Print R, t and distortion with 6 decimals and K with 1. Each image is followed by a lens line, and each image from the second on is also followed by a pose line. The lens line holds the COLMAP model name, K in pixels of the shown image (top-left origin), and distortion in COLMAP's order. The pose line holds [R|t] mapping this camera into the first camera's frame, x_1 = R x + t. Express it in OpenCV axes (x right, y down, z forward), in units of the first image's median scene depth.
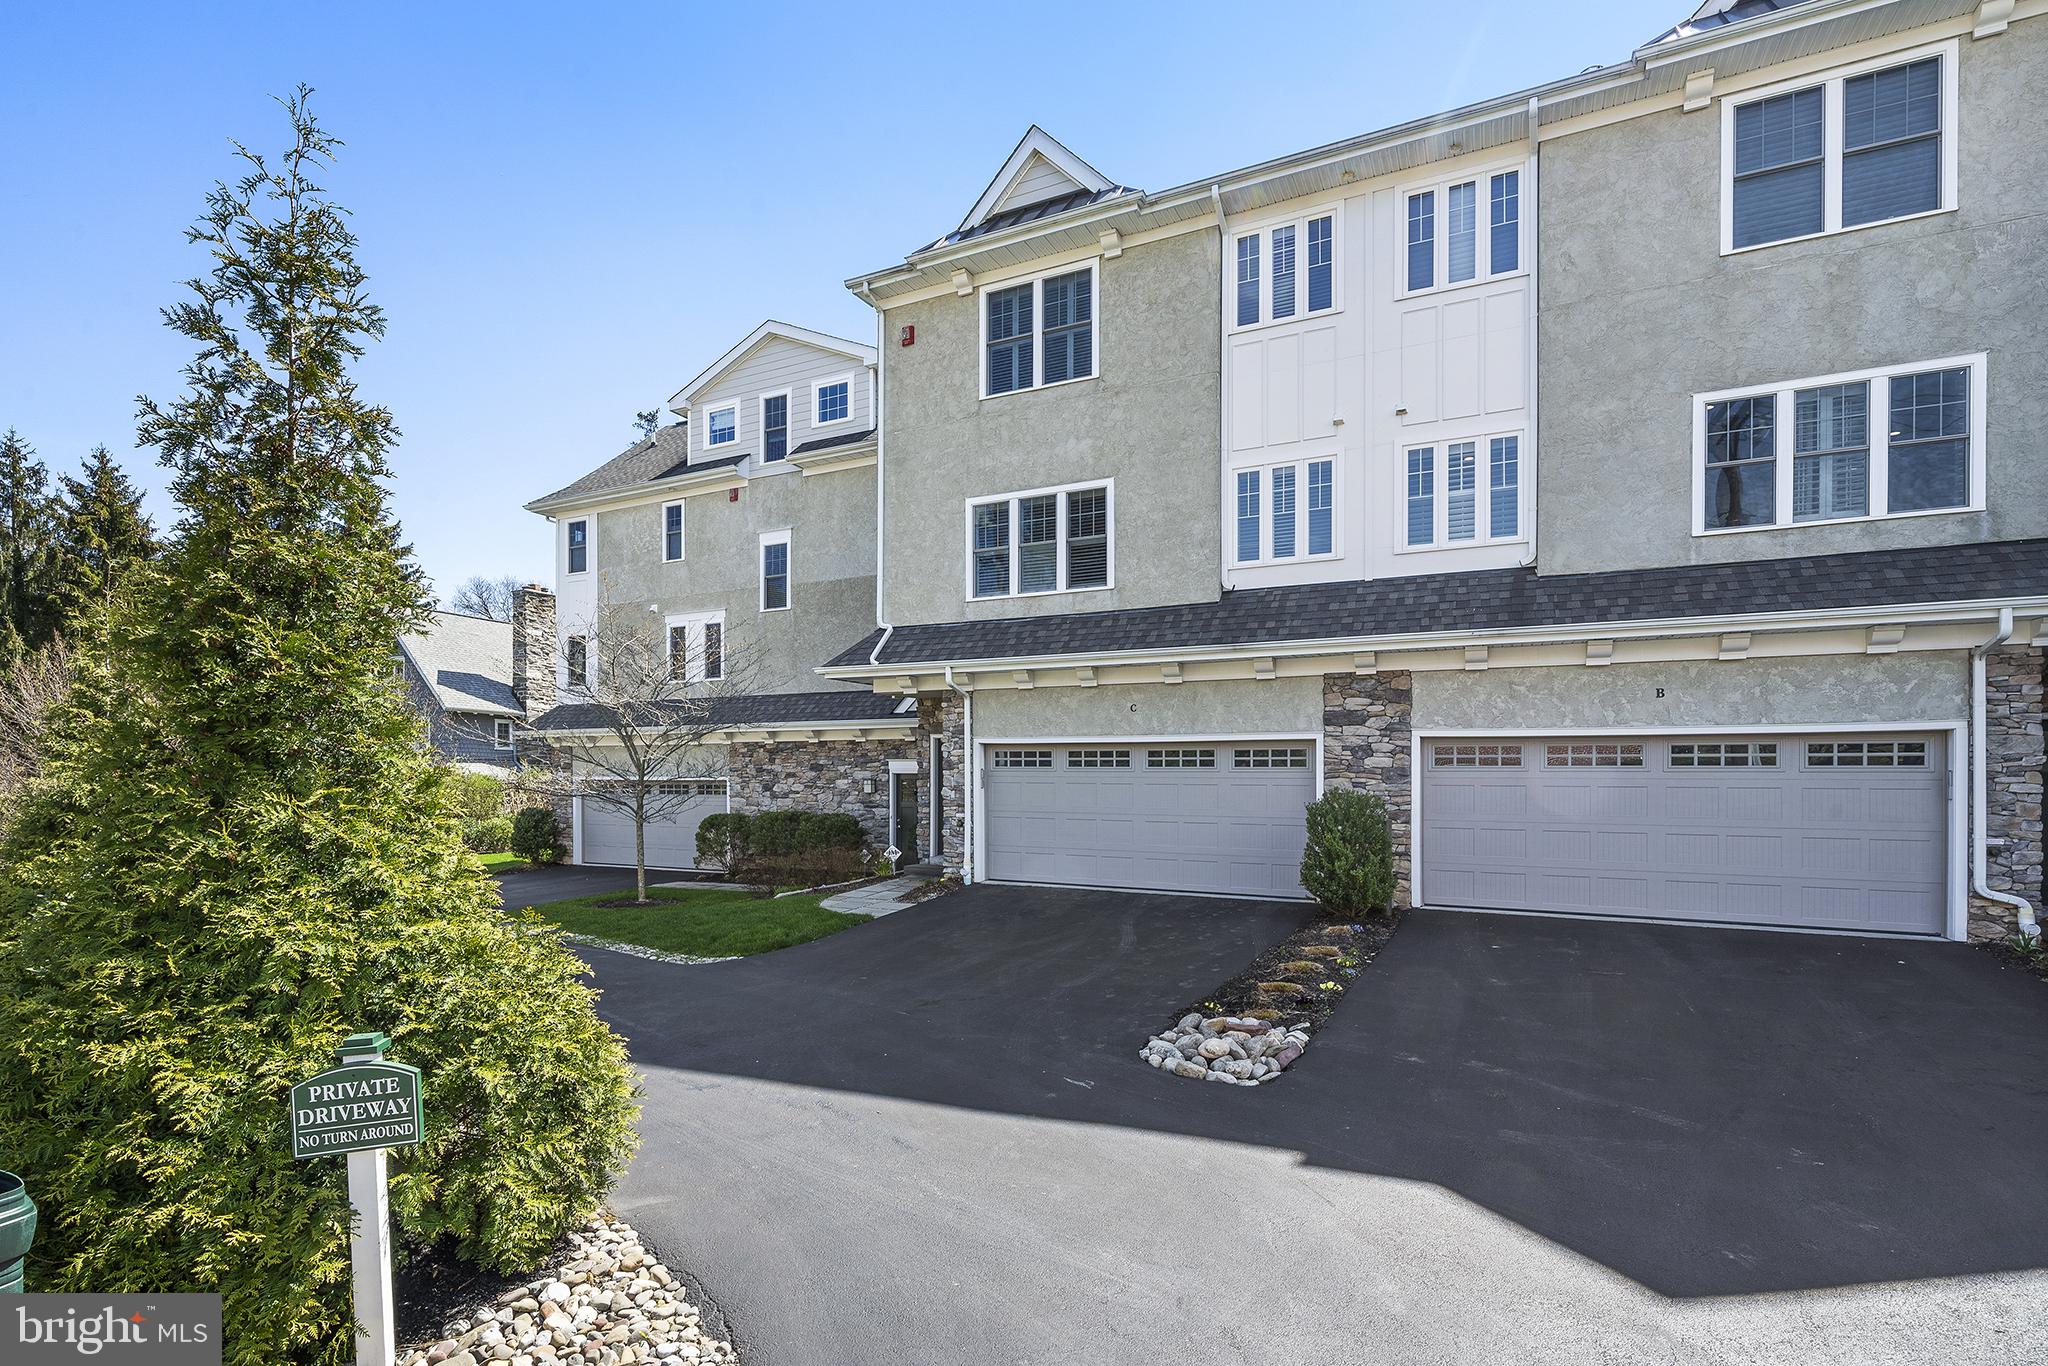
lens RADIAL K [[899.1, 0, 1016.5], [0, 899.1, 776.2], [0, 0, 1]] dist [-0.001848, -0.000853]
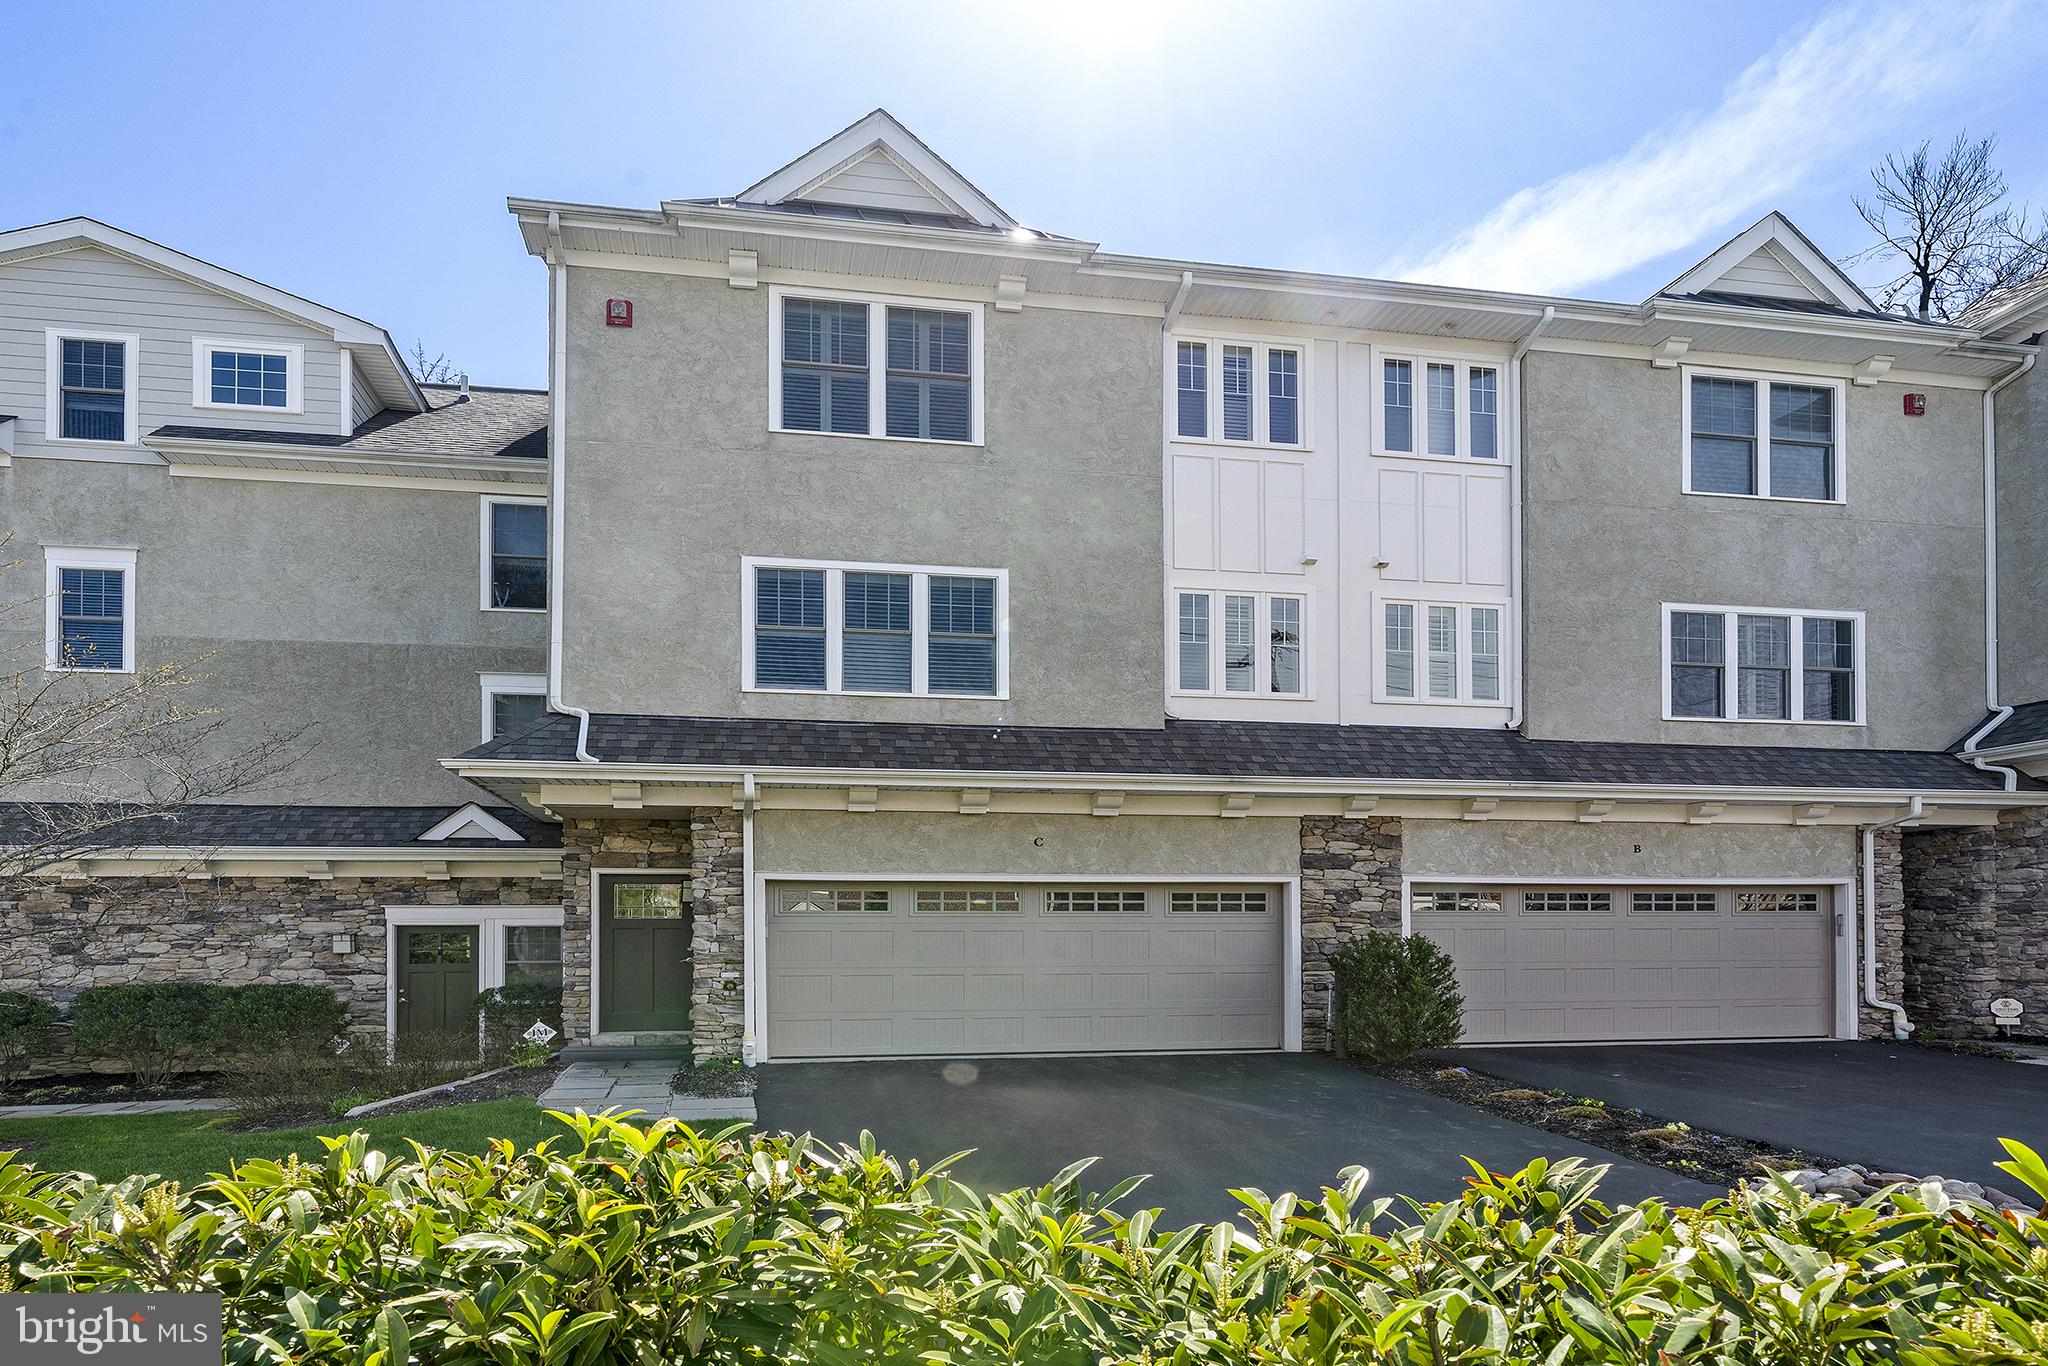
lens RADIAL K [[926.0, 0, 1030.3], [0, 926.0, 927.6], [0, 0, 1]] dist [-0.001866, -0.000436]
pose [[0.814979, 0.006264, 0.579456, -0.455374], [-0.000835, 0.999953, -0.009635, 0.016652], [-0.579489, 0.007369, 0.814947, 0.336949]]
